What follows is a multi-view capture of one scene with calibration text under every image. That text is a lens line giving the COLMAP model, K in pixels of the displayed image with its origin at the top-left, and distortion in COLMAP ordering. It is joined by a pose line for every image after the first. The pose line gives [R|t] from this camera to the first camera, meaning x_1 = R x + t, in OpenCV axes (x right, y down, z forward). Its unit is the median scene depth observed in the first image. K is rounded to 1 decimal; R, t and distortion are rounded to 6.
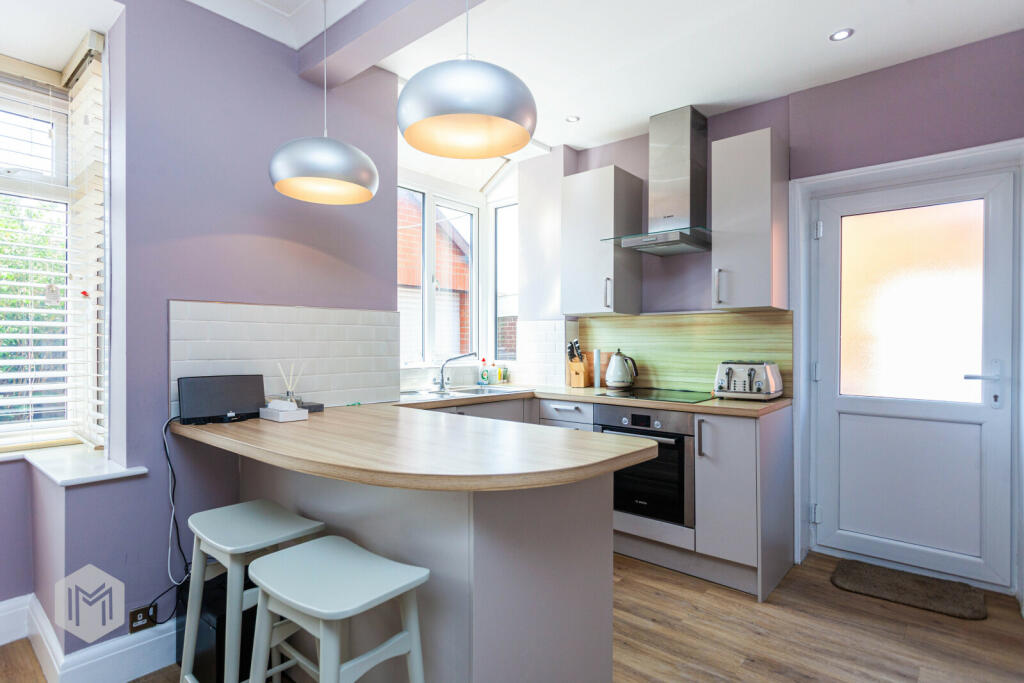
lens RADIAL K [[532.6, 0, 512.0], [0, 532.6, 341.5], [0, 0, 1]] dist [0.000893, 0.000561]
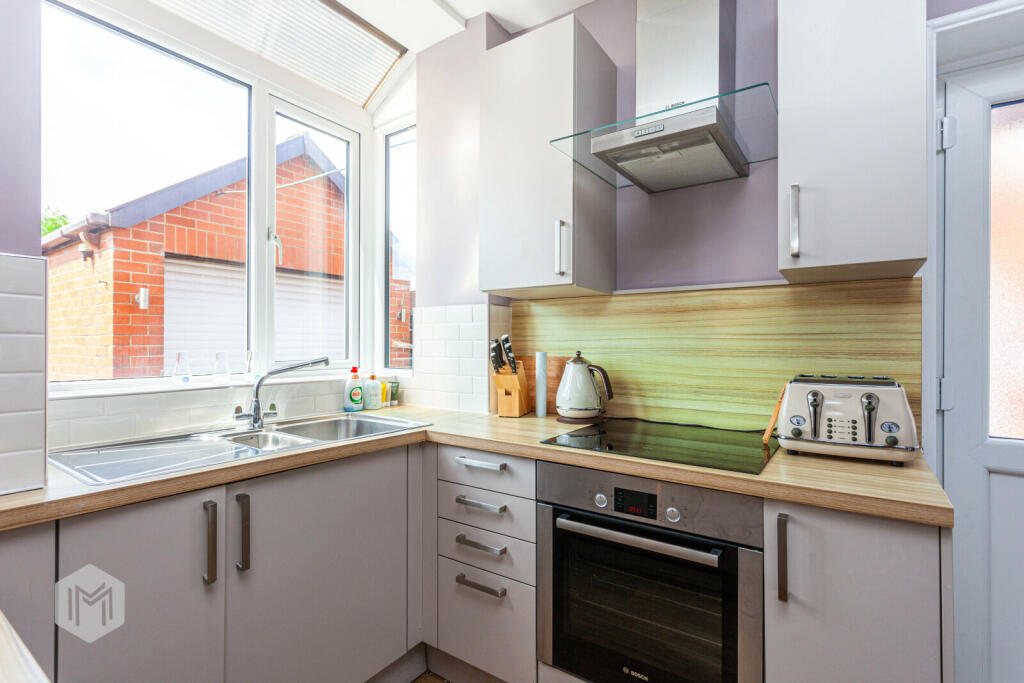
lens RADIAL K [[491.3, 0, 512.0], [0, 491.3, 341.5], [0, 0, 1]] dist [0.000074, -0.000039]
pose [[0.994010, 0.001707, 0.109275, 0.070963], [-0.001500, 0.999997, -0.001974, 0.004341], [-0.109278, 0.001799, 0.994010, 0.484712]]
